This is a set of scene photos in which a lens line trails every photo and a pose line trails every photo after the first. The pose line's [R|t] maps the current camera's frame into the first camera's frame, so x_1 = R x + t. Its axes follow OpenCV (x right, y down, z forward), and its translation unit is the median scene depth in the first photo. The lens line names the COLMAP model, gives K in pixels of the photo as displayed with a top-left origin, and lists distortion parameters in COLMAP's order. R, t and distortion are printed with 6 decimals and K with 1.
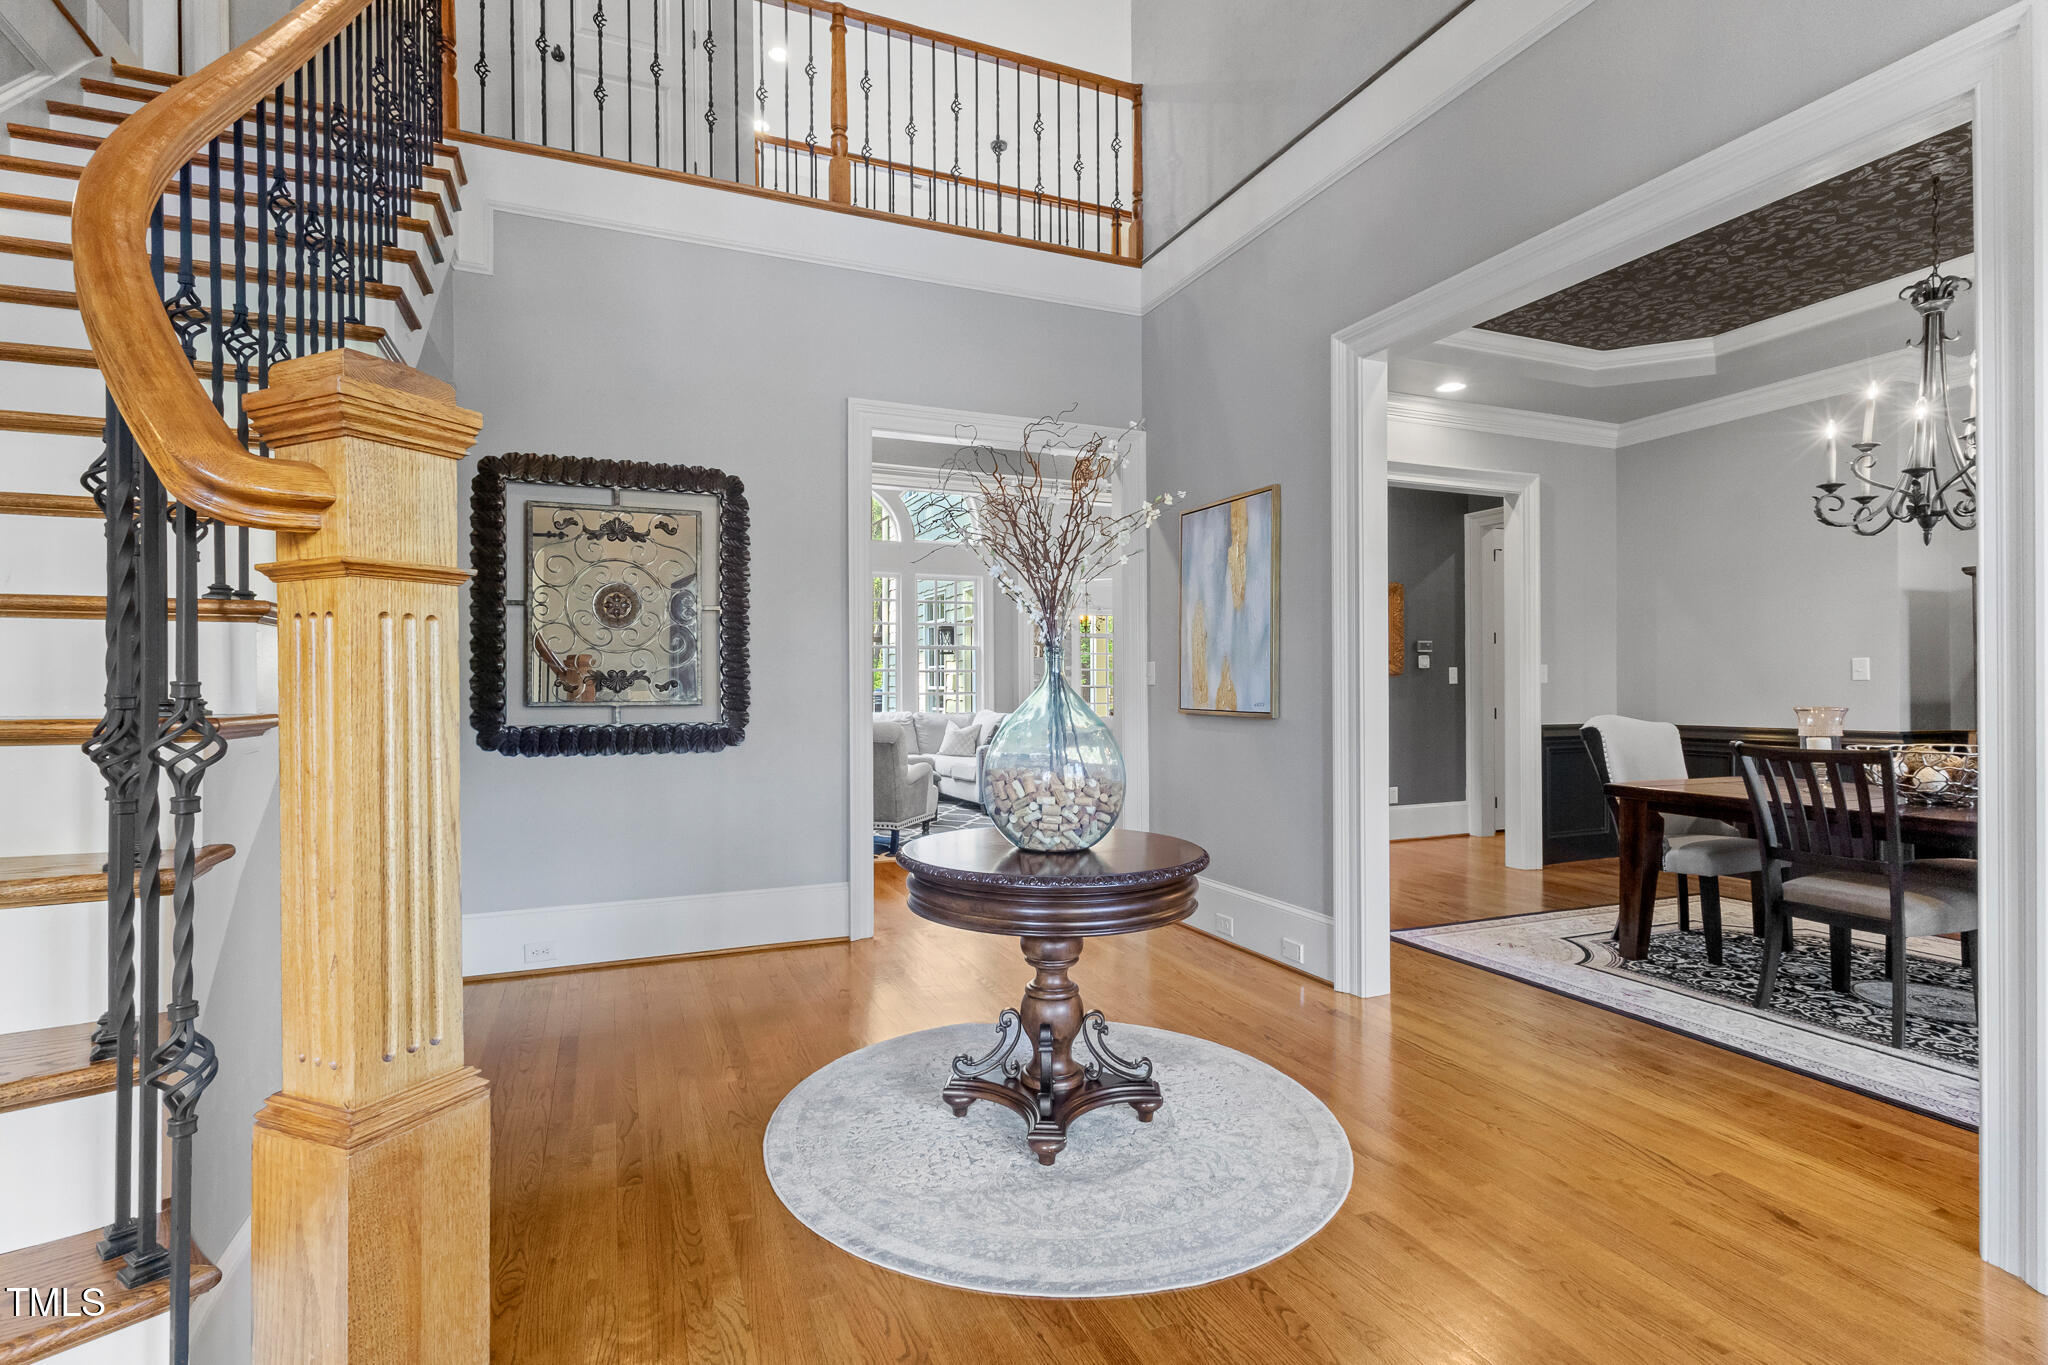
lens RADIAL K [[970.1, 0, 1039.6], [0, 970.1, 688.6], [0, 0, 1]] dist [0.012975, -0.000477]
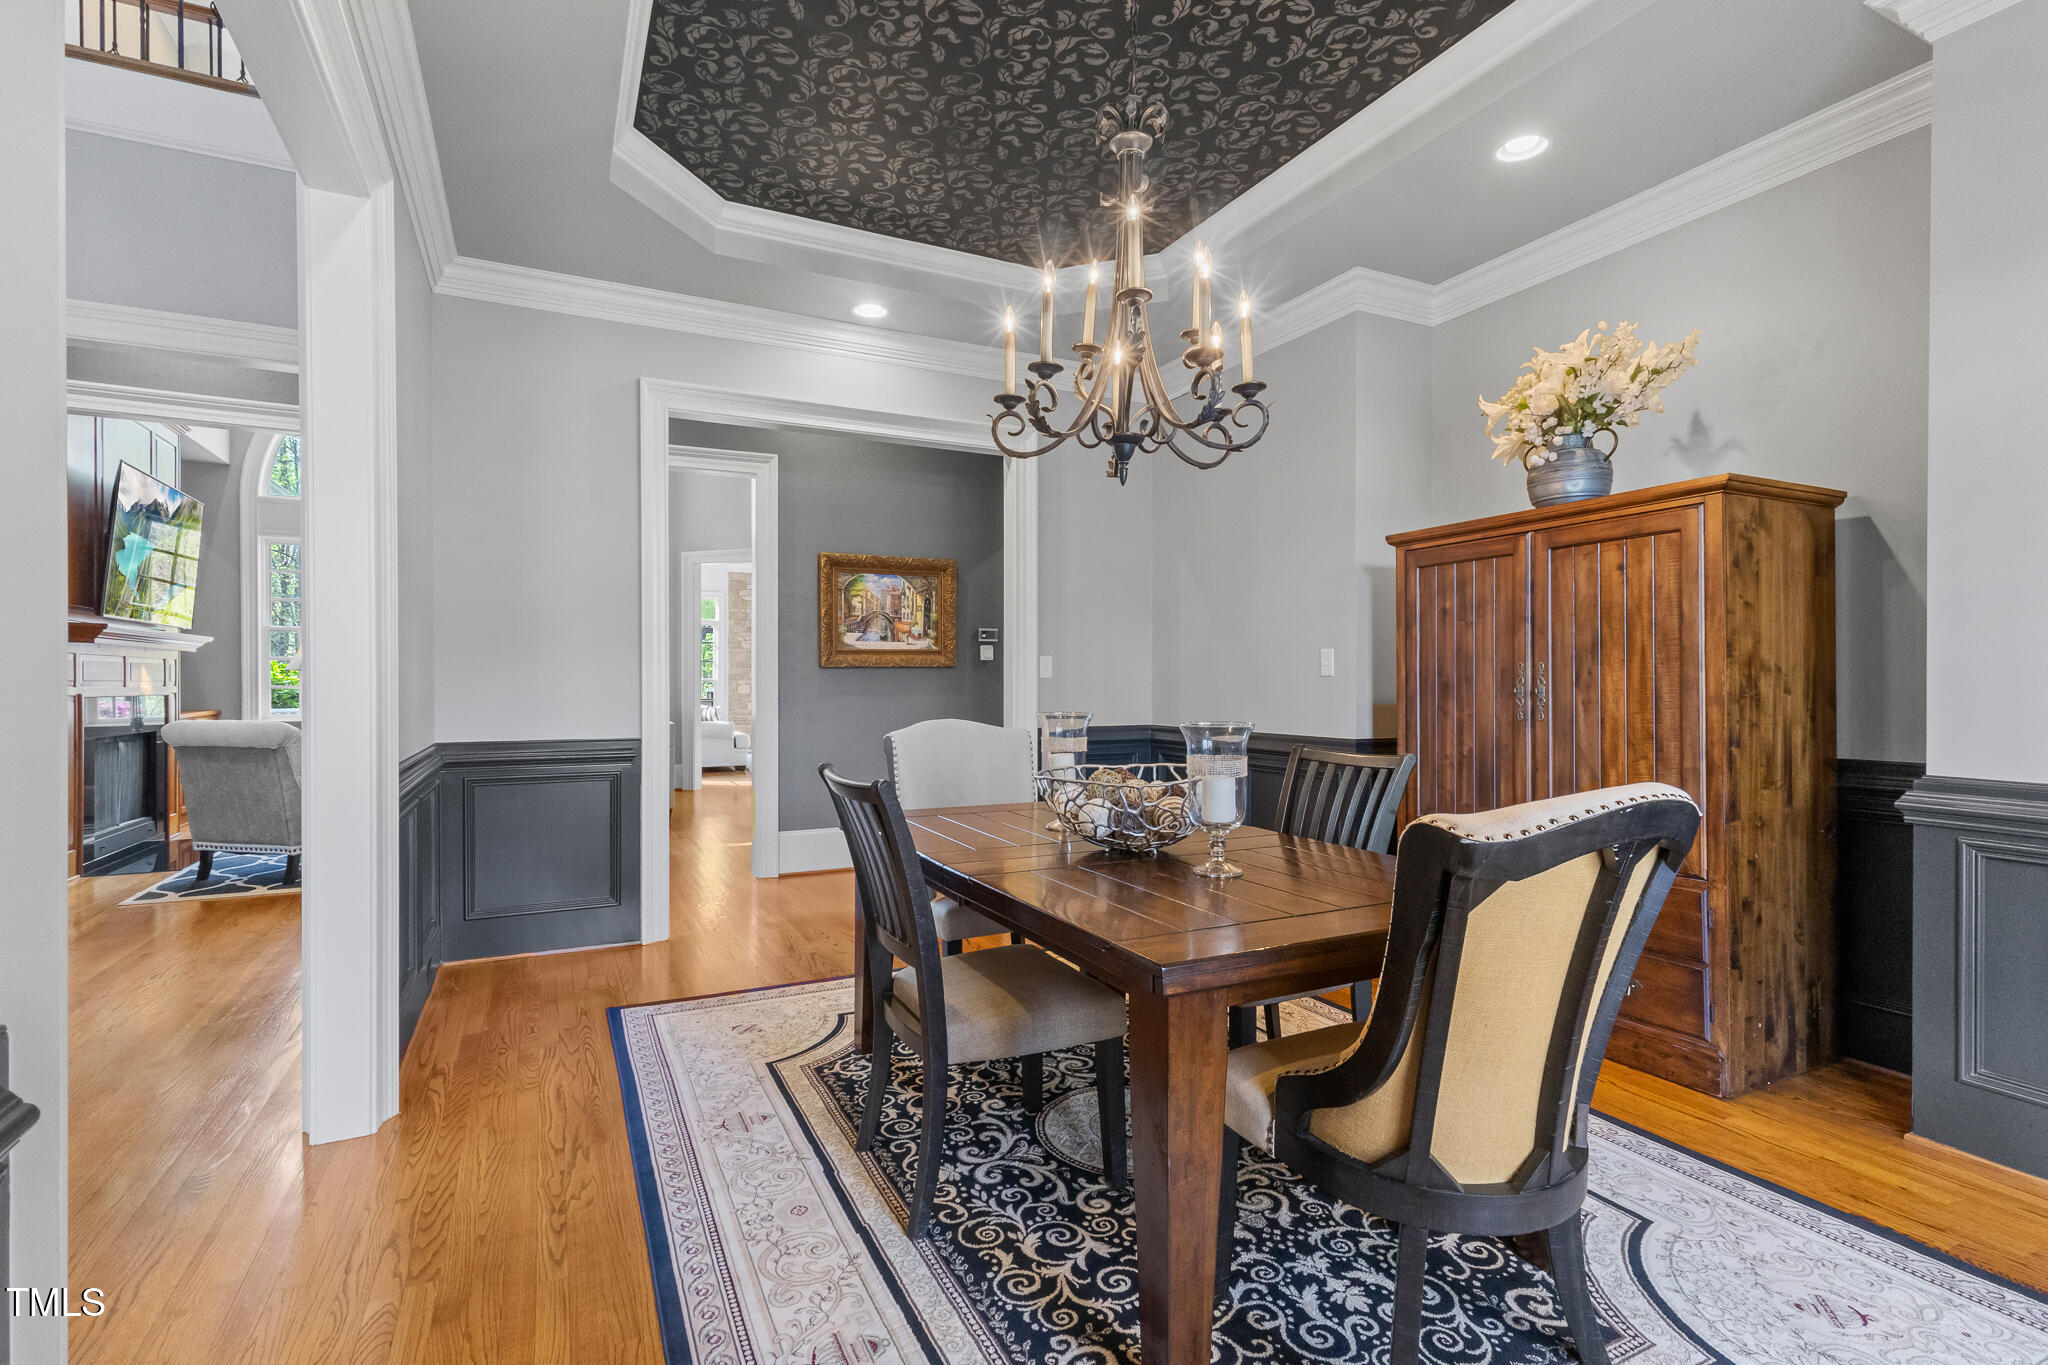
lens RADIAL K [[970.1, 0, 1007.4], [0, 970.1, 678.8], [0, 0, 1]] dist [0.012975, -0.000477]
pose [[0.997976, 0.005366, 0.063368, 0.745097], [-0.004982, 0.999968, -0.006231, 0.000294], [-0.063399, 0.005903, 0.997971, 0.291560]]
